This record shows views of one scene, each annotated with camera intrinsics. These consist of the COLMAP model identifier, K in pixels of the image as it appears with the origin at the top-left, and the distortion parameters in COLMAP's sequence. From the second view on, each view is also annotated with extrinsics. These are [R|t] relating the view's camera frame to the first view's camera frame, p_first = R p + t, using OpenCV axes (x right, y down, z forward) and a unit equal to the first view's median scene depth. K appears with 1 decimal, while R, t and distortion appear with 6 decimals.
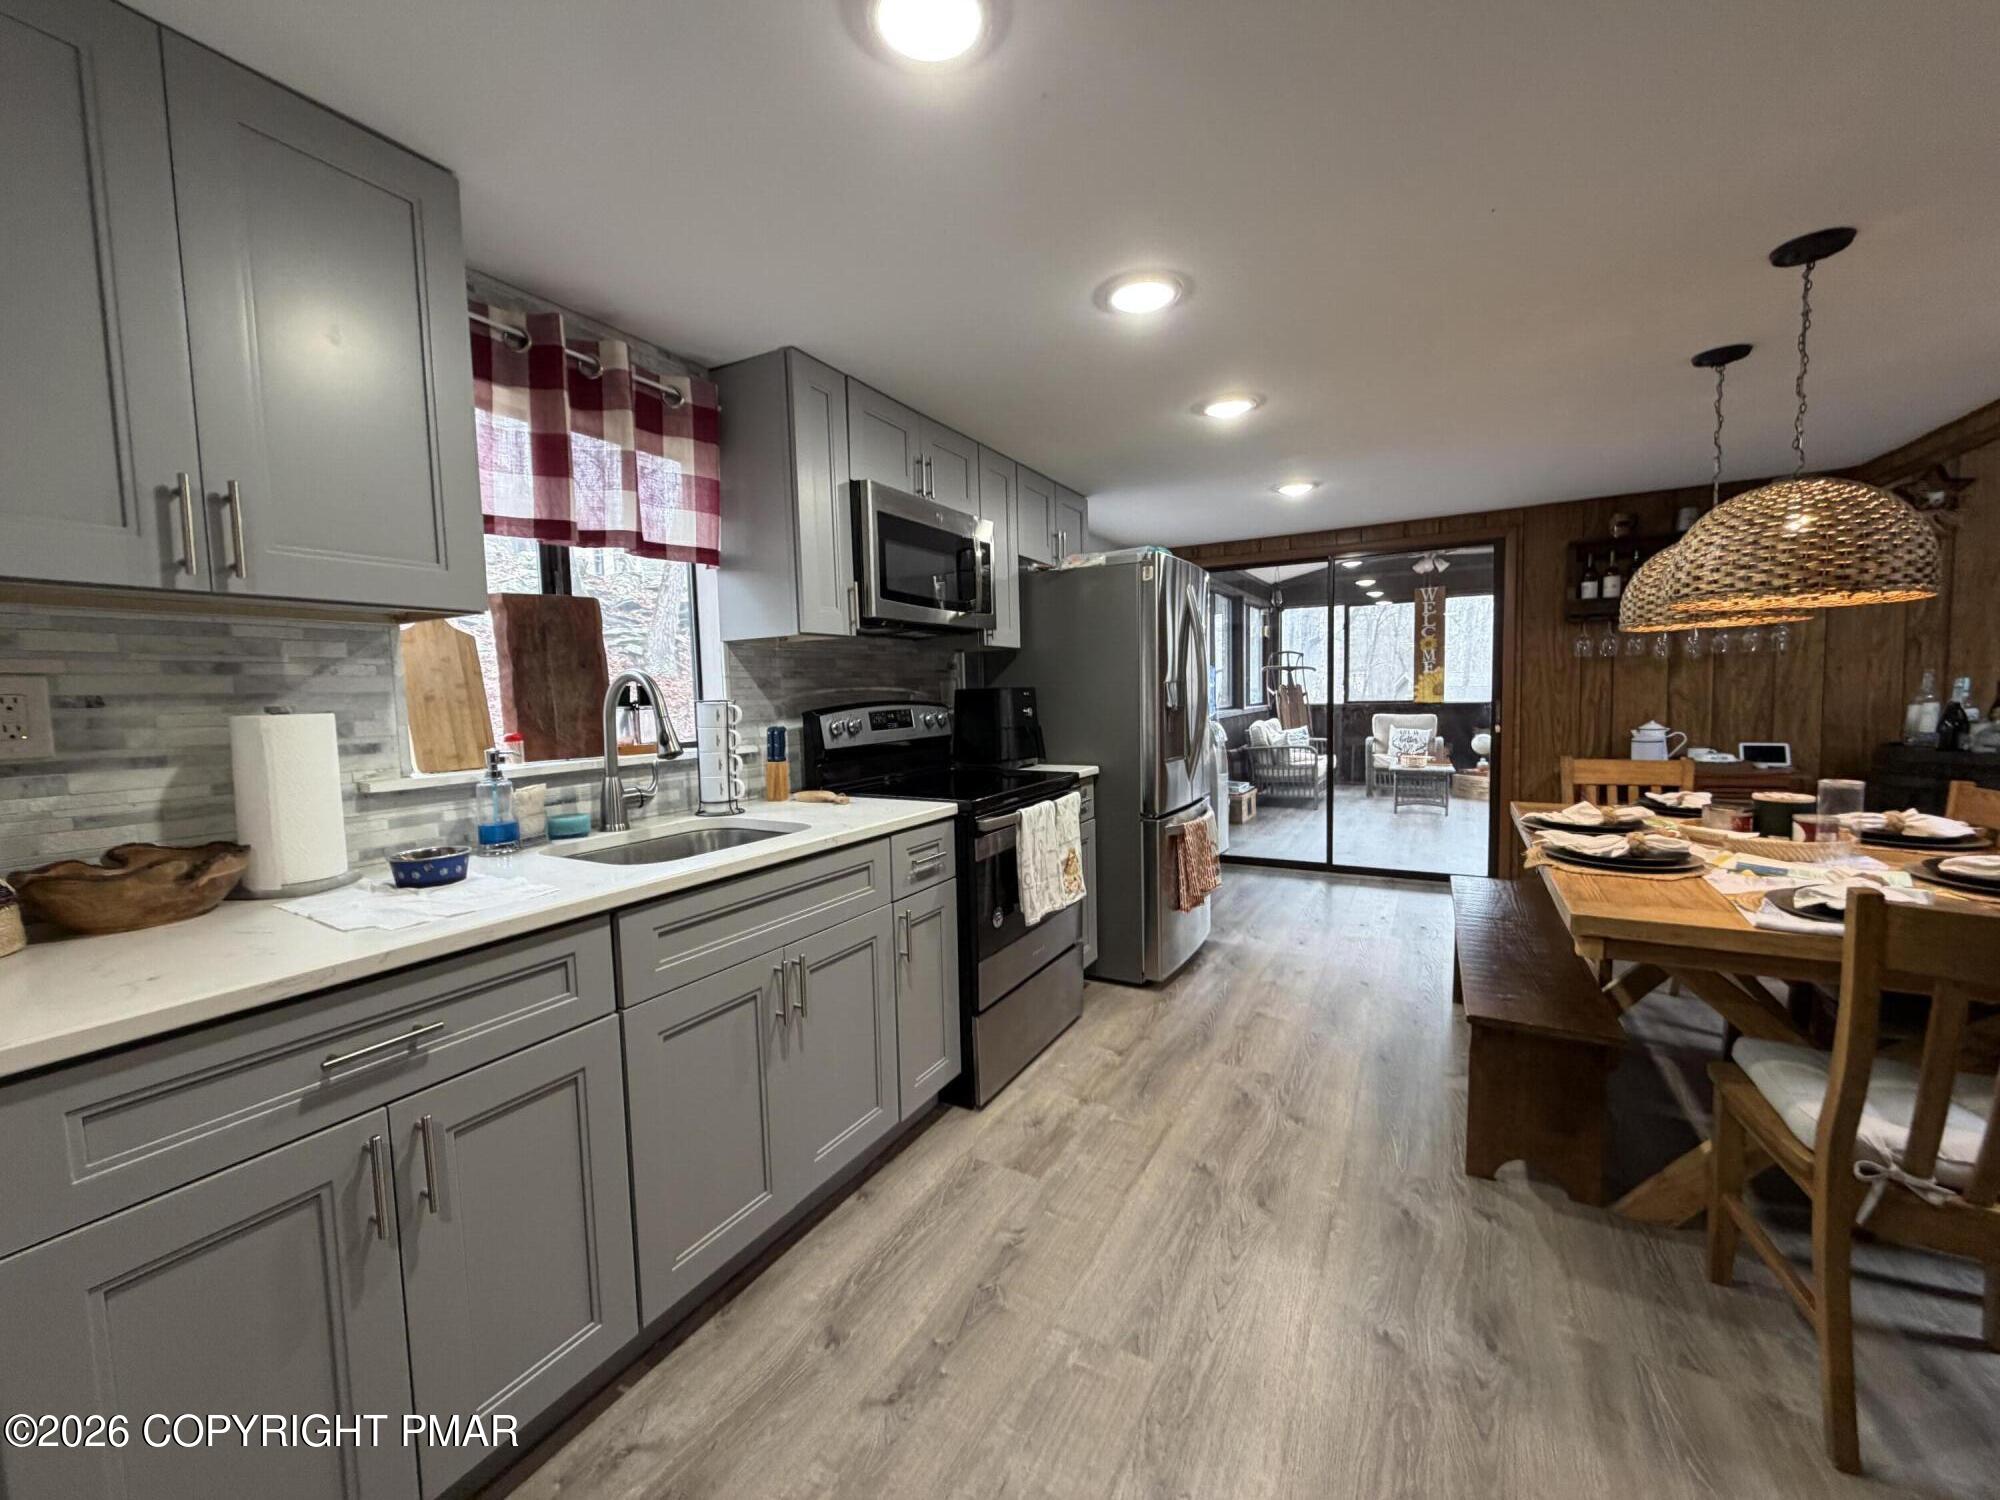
lens RADIAL K [[801.0, 0, 1000.0], [0, 801.0, 750.0], [0, 0, 1]] dist [-0.000529, -0.000787]
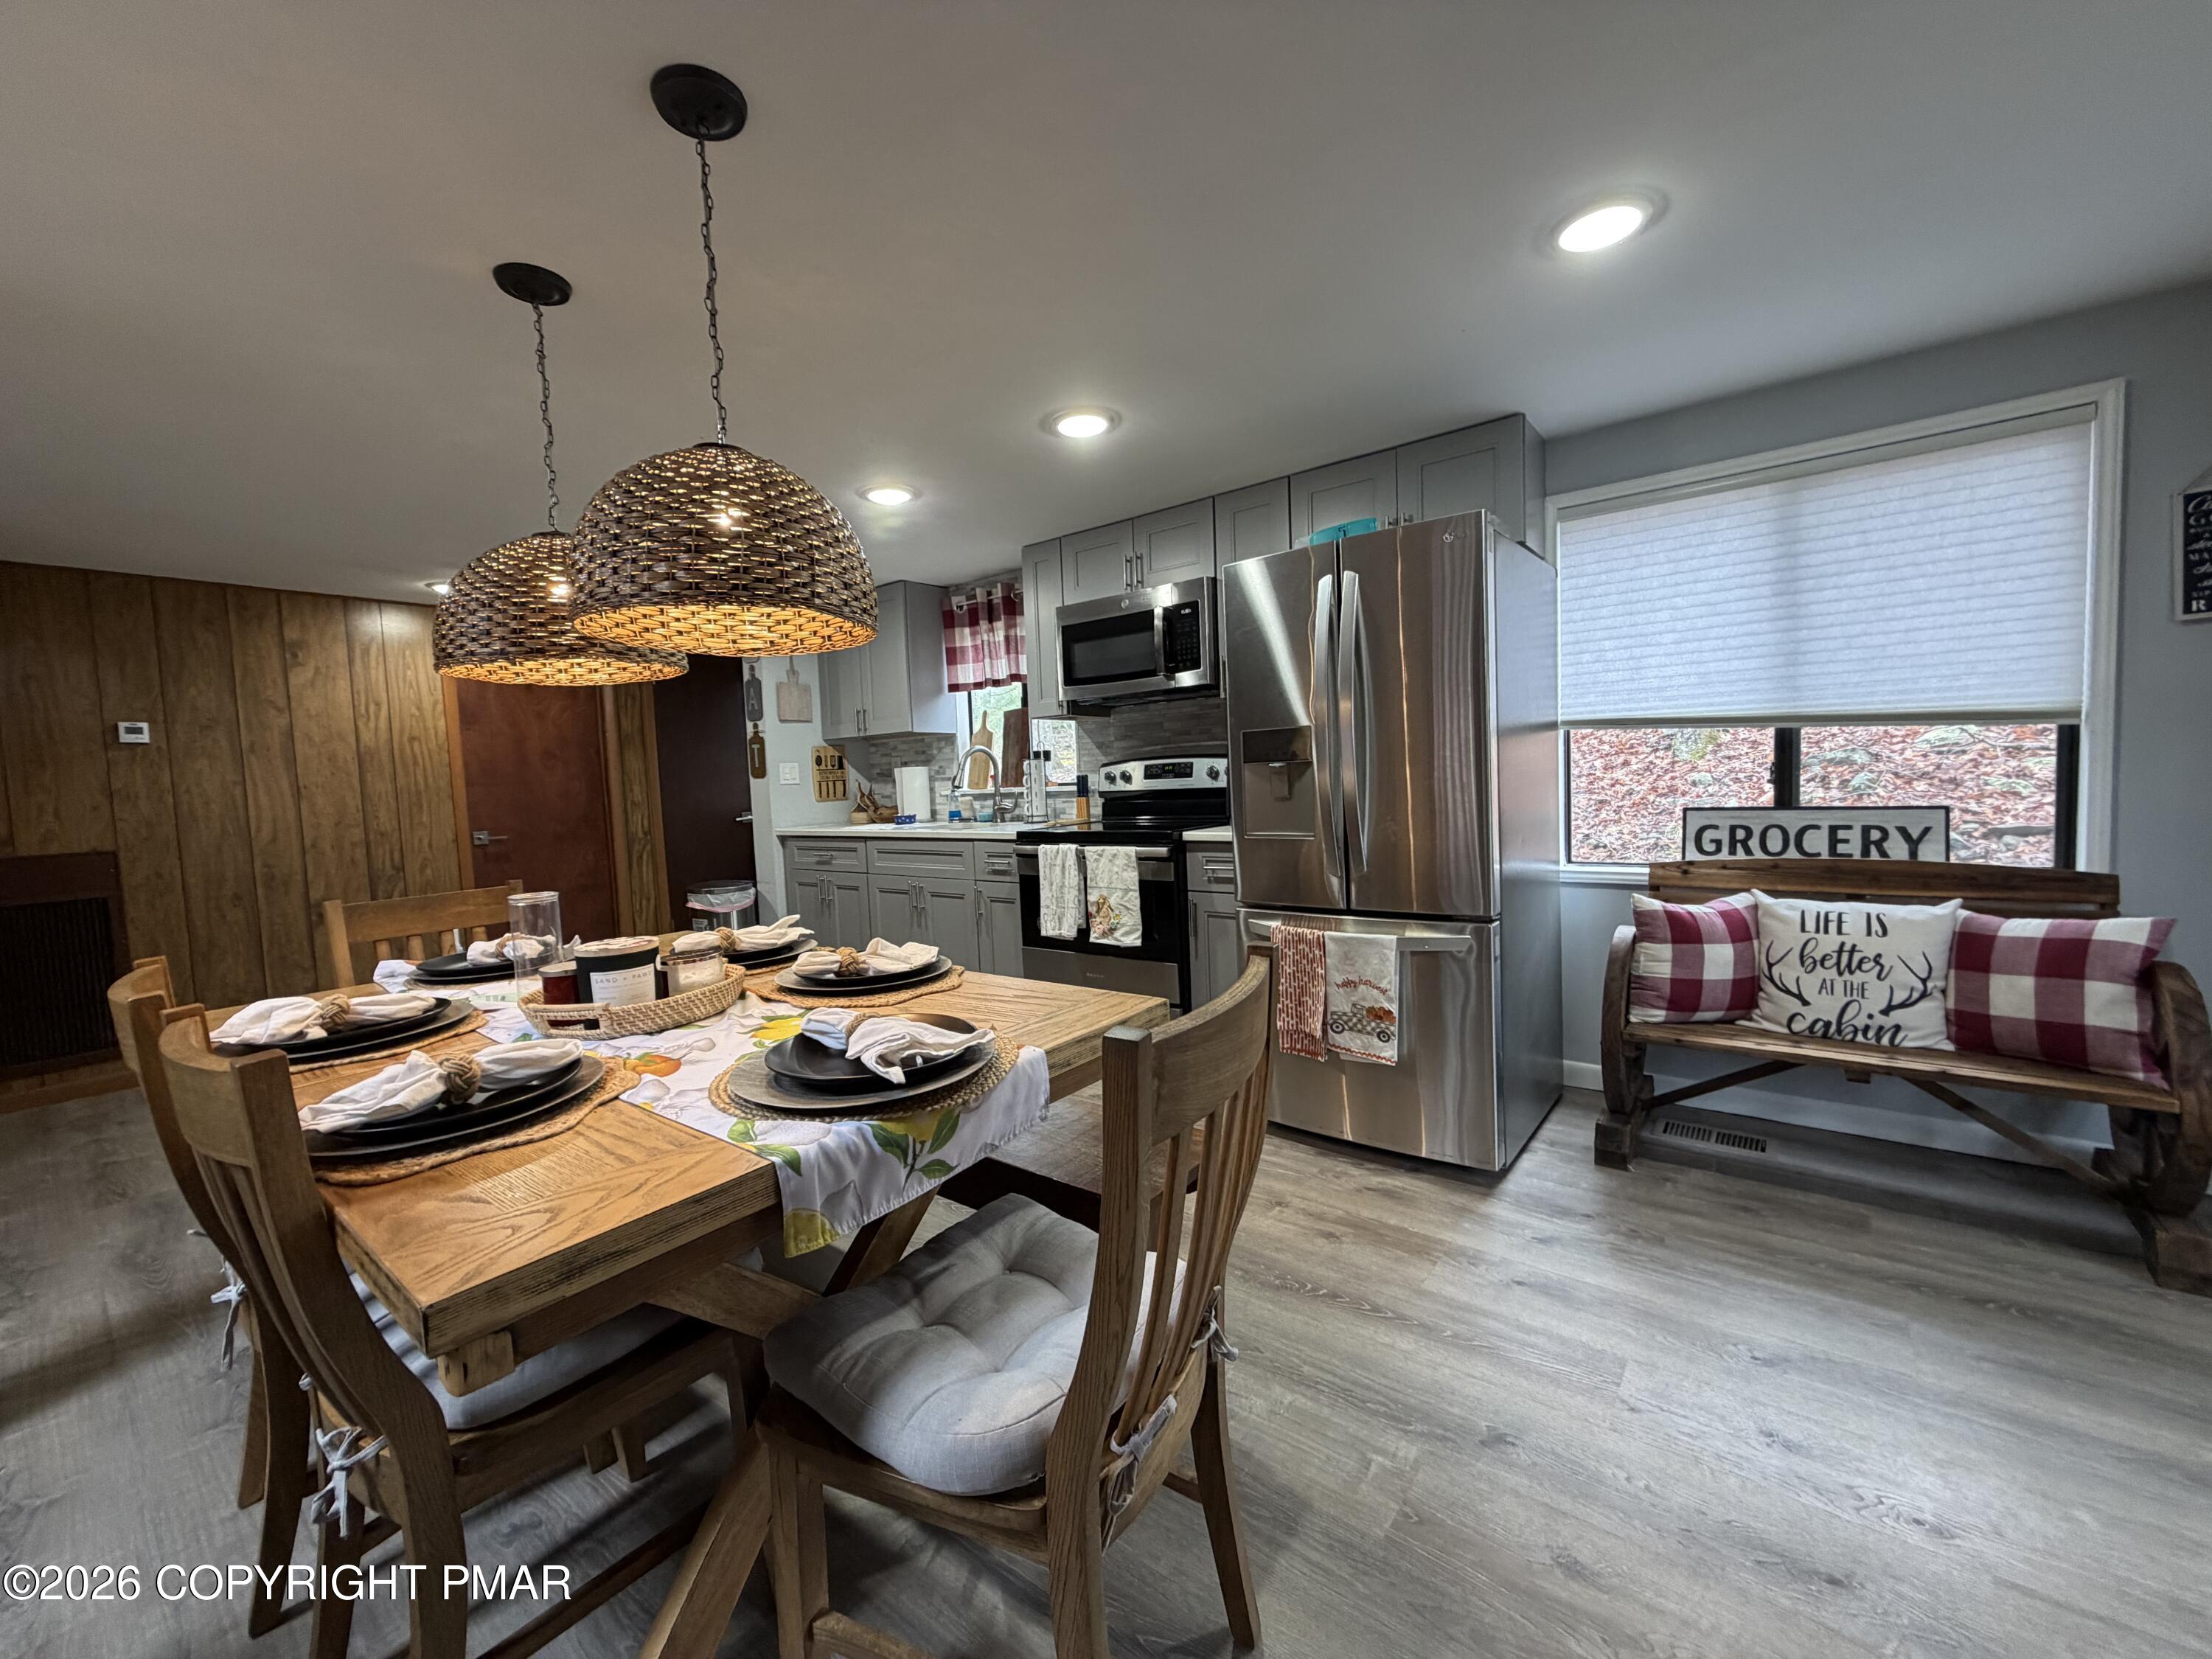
lens RADIAL K [[885.9, 0, 1106.0], [0, 885.9, 829.5], [0, 0, 1]] dist [-0.000529, -0.000787]
pose [[-0.151088, 0.073407, -0.985791, 0.696463], [-0.041743, 0.995876, 0.080555, -0.031543], [0.987639, 0.053321, -0.147401, 0.658035]]
